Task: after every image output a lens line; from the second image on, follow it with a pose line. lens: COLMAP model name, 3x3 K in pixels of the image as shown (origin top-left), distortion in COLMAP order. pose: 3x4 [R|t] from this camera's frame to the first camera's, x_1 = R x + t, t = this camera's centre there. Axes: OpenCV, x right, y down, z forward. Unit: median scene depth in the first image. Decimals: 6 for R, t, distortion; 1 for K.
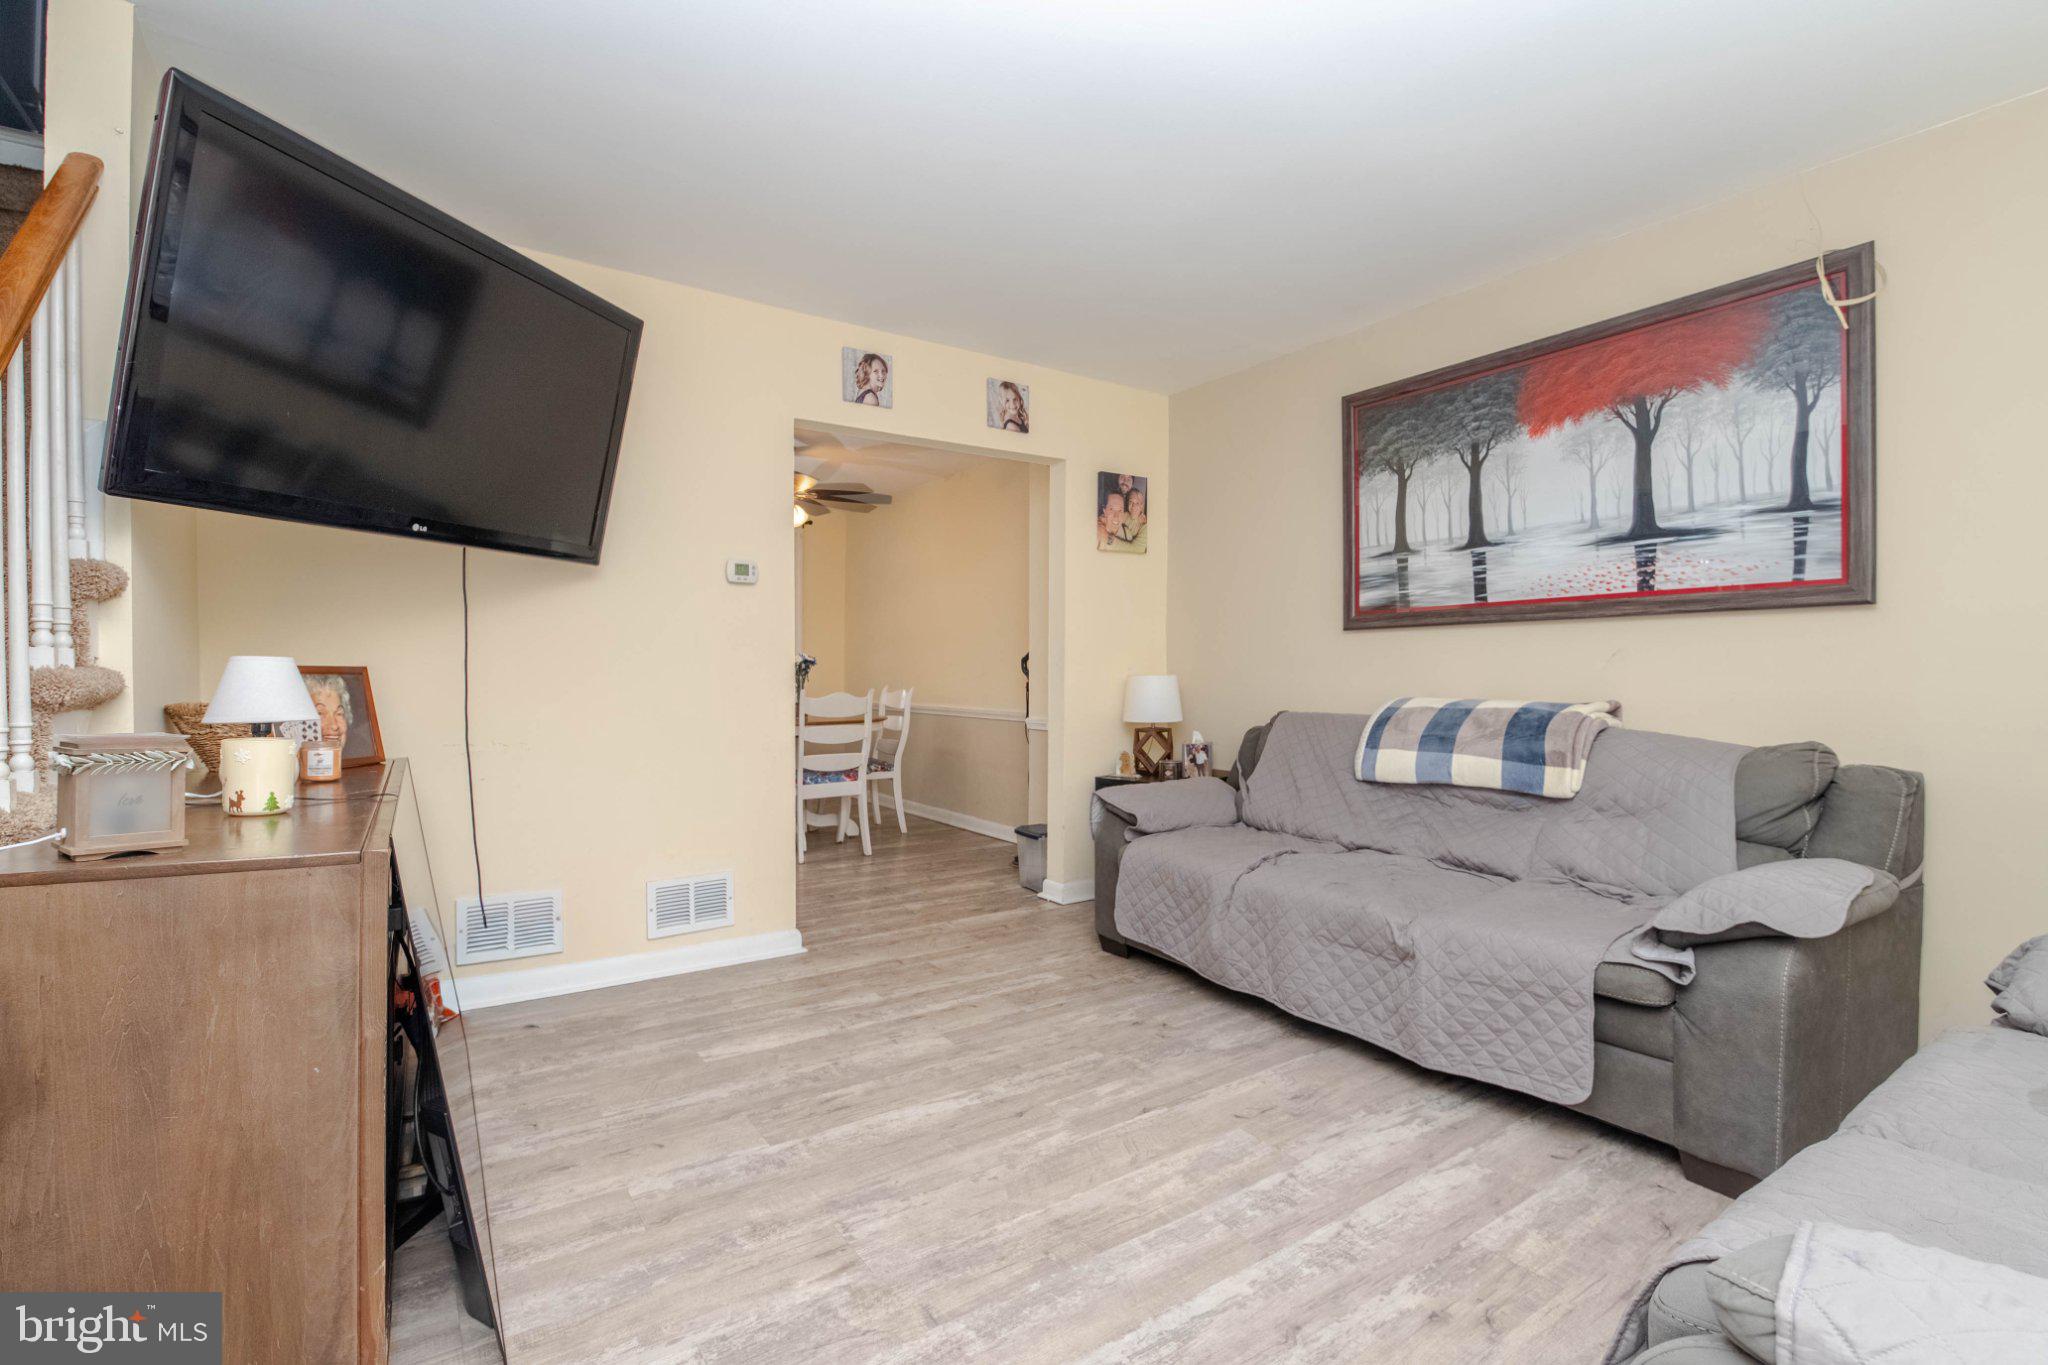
lens RADIAL K [[918.0, 0, 1027.4], [0, 918.0, 687.4], [0, 0, 1]] dist [-0.028214, 0.000354]
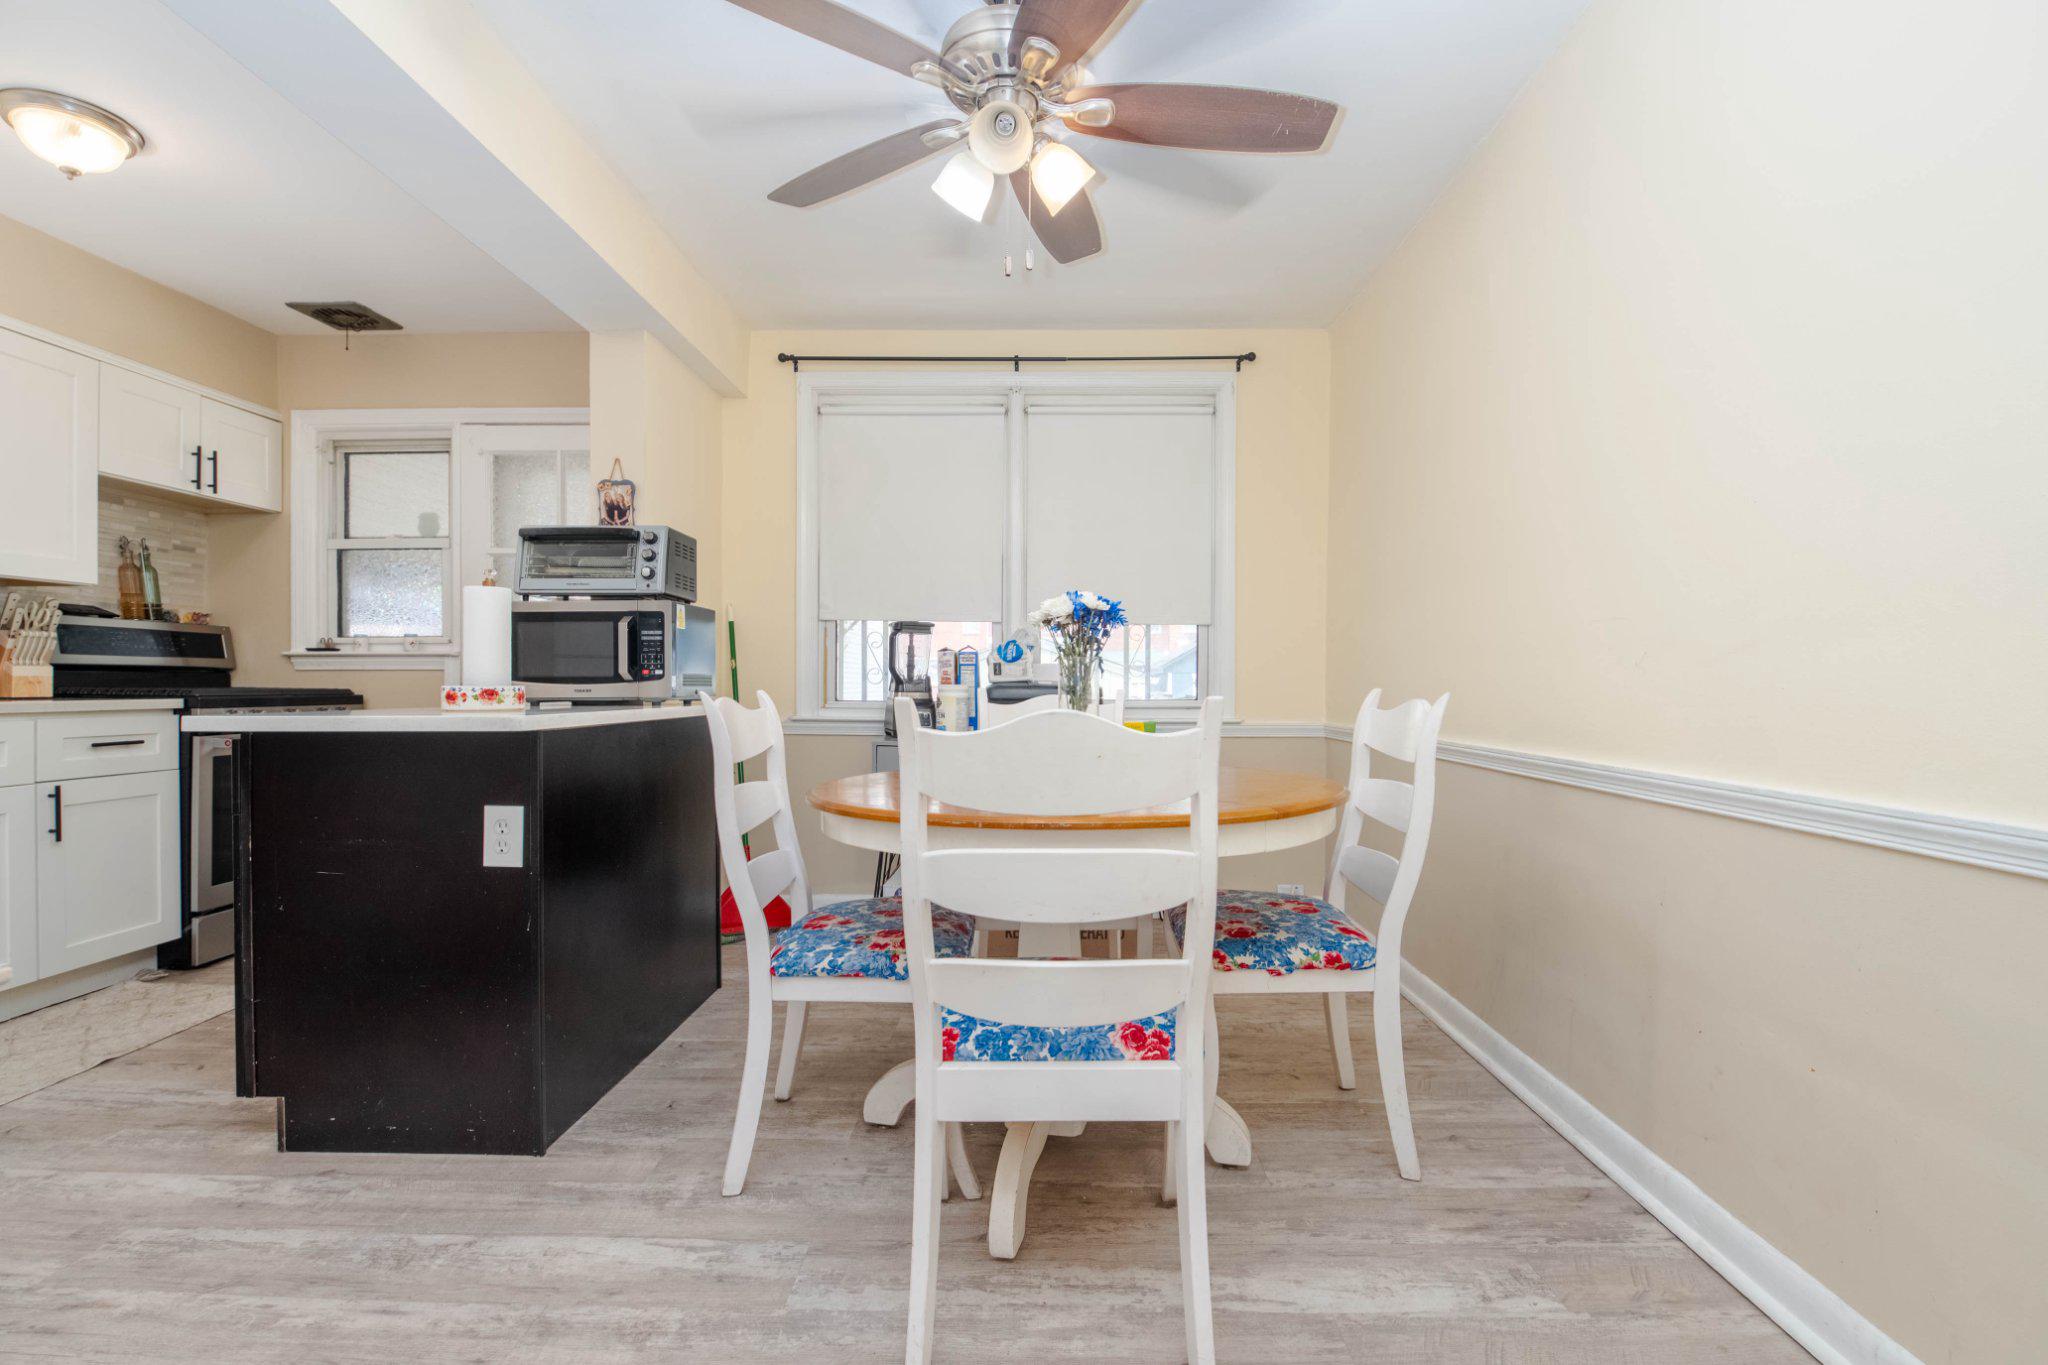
lens RADIAL K [[921.2, 0, 1038.7], [0, 921.2, 688.1], [0, 0, 1]] dist [-0.004047, -0.009193]
pose [[0.821148, 0.004655, -0.570696, -0.130652], [-0.009348, 0.999942, -0.005293, 0.002925], [0.570639, 0.009681, 0.821144, 1.427342]]
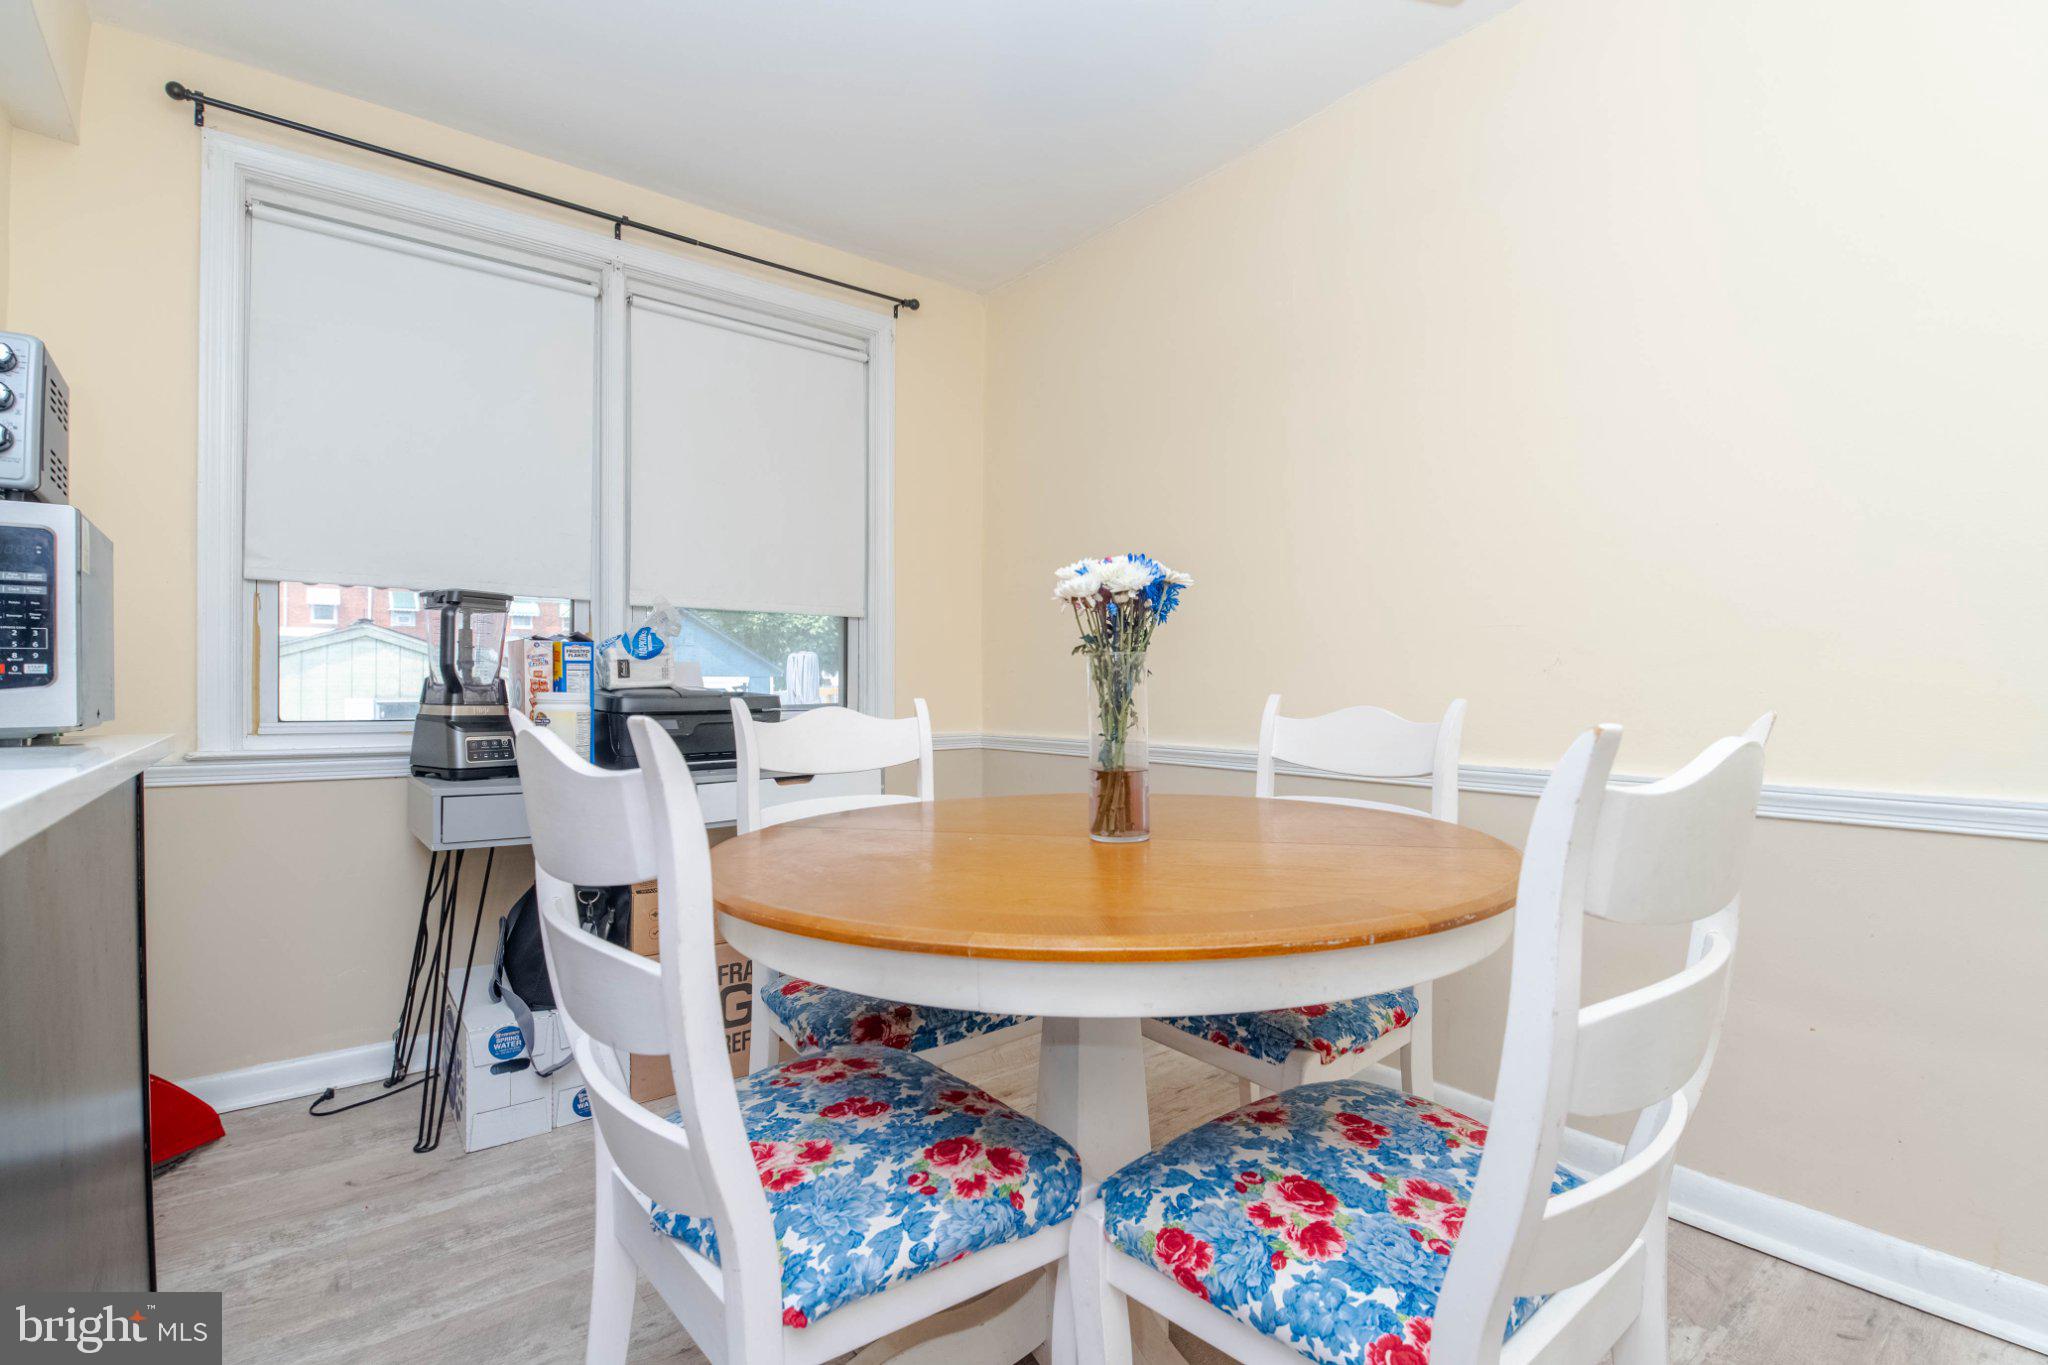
lens RADIAL K [[937.8, 0, 1035.3], [0, 937.8, 686.4], [0, 0, 1]] dist [-0.001228, -0.009516]
pose [[0.996920, -0.001348, 0.078411, -0.575162], [0.002439, 0.999902, -0.013817, -0.000200], [-0.078385, 0.013965, 0.996825, 1.536860]]
